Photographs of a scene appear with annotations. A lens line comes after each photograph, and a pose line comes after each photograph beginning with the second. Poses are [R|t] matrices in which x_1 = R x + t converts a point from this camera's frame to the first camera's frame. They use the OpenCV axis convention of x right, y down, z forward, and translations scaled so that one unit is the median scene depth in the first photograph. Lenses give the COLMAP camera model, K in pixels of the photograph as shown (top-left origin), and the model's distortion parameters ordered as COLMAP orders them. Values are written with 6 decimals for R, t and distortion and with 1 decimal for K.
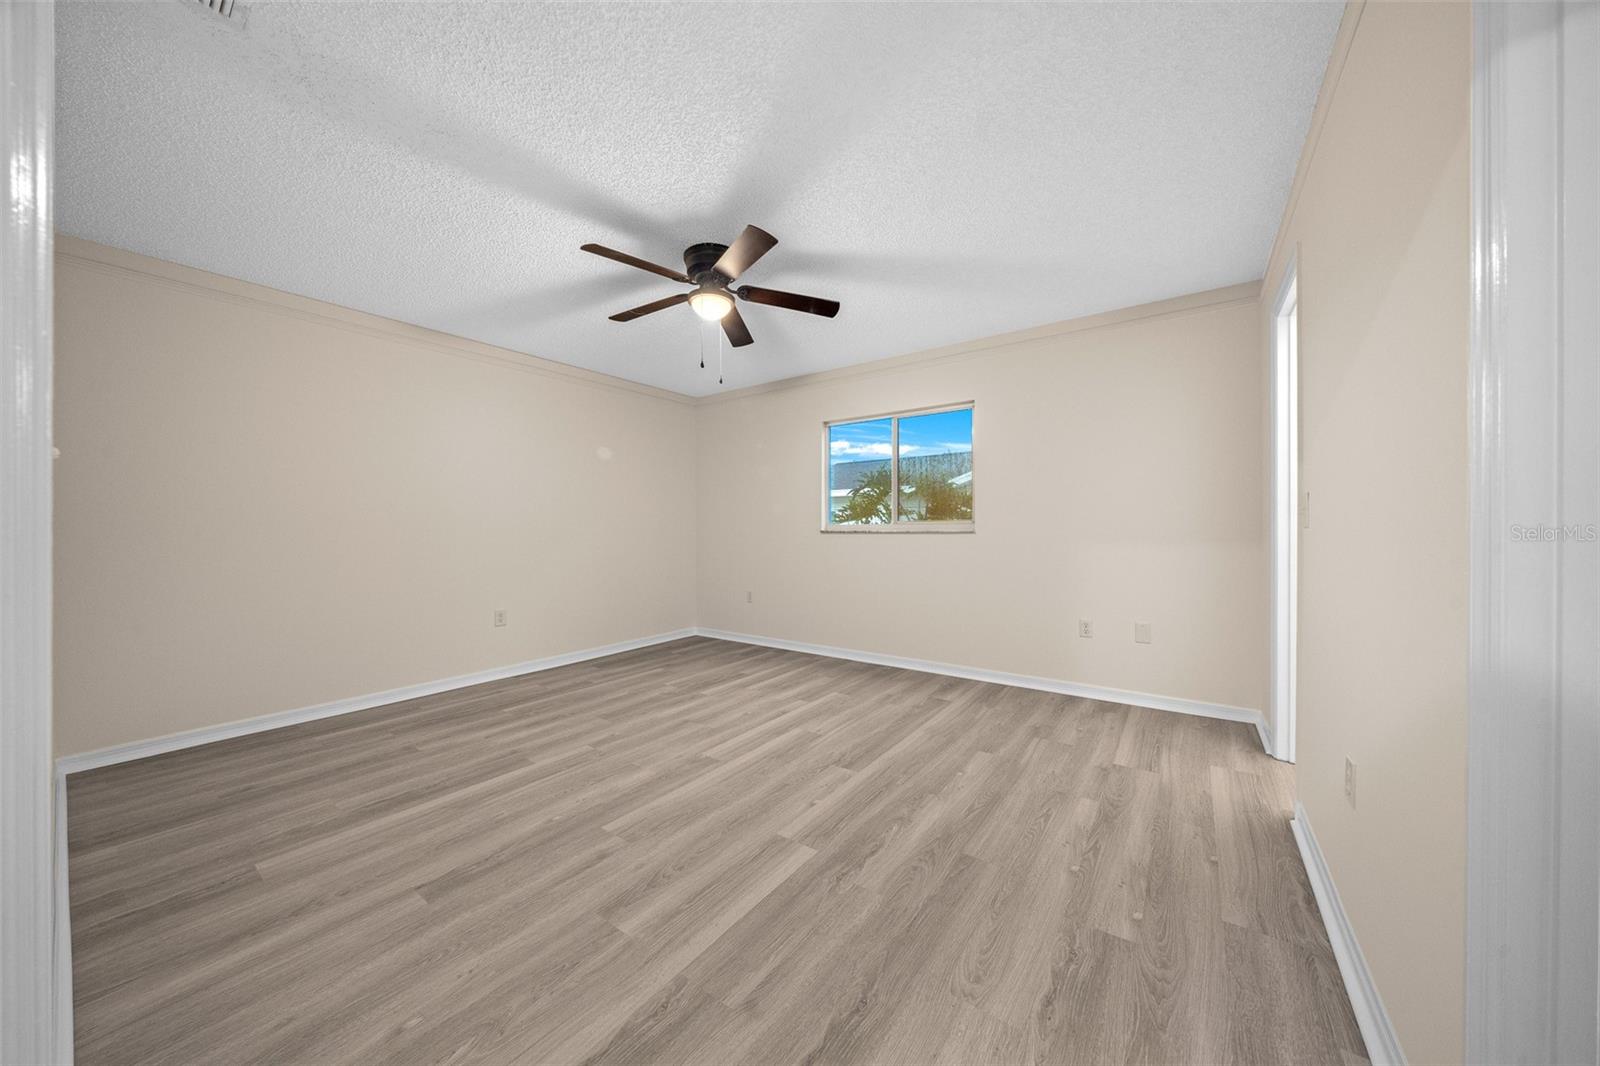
lens RADIAL K [[545.1, 0, 794.4], [0, 545.1, 543.7], [0, 0, 1]] dist [-0.006280, -0.000035]
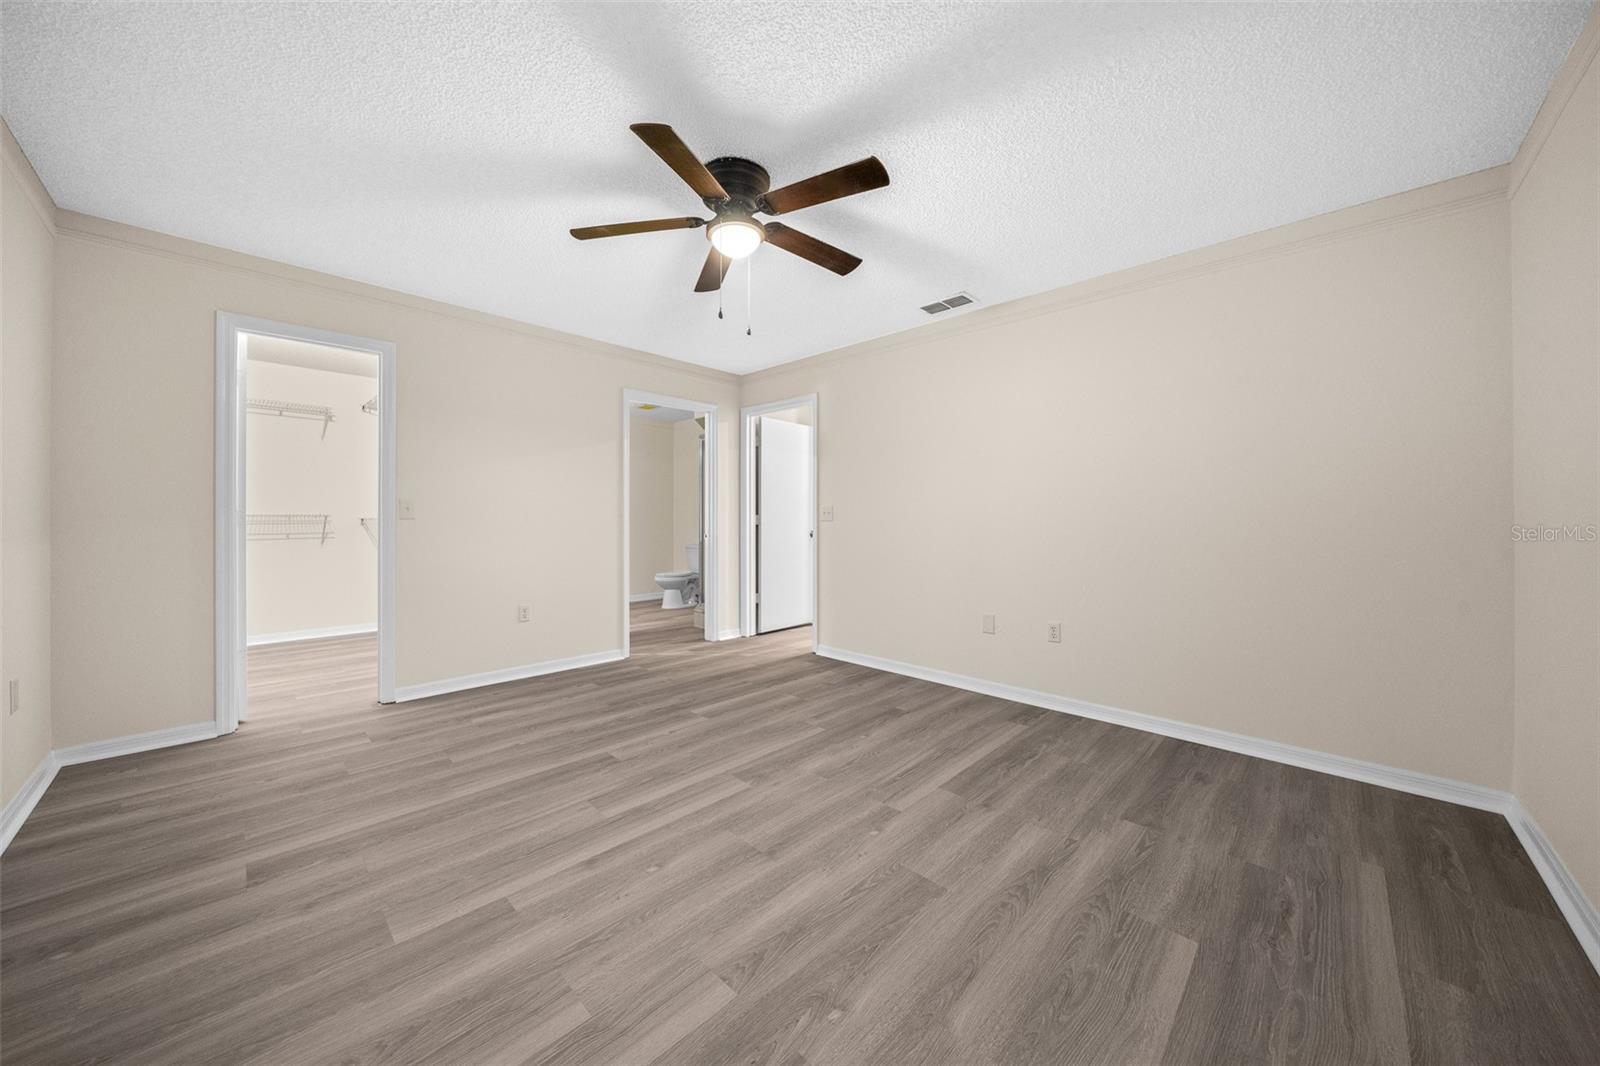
lens RADIAL K [[545.1, 0, 794.4], [0, 545.1, 543.7], [0, 0, 1]] dist [-0.006280, -0.000035]
pose [[-0.990862, -0.004817, 0.134792, -0.362590], [0.004842, 0.997448, 0.071239, -0.050642], [-0.134791, 0.071241, -0.988310, 1.865827]]
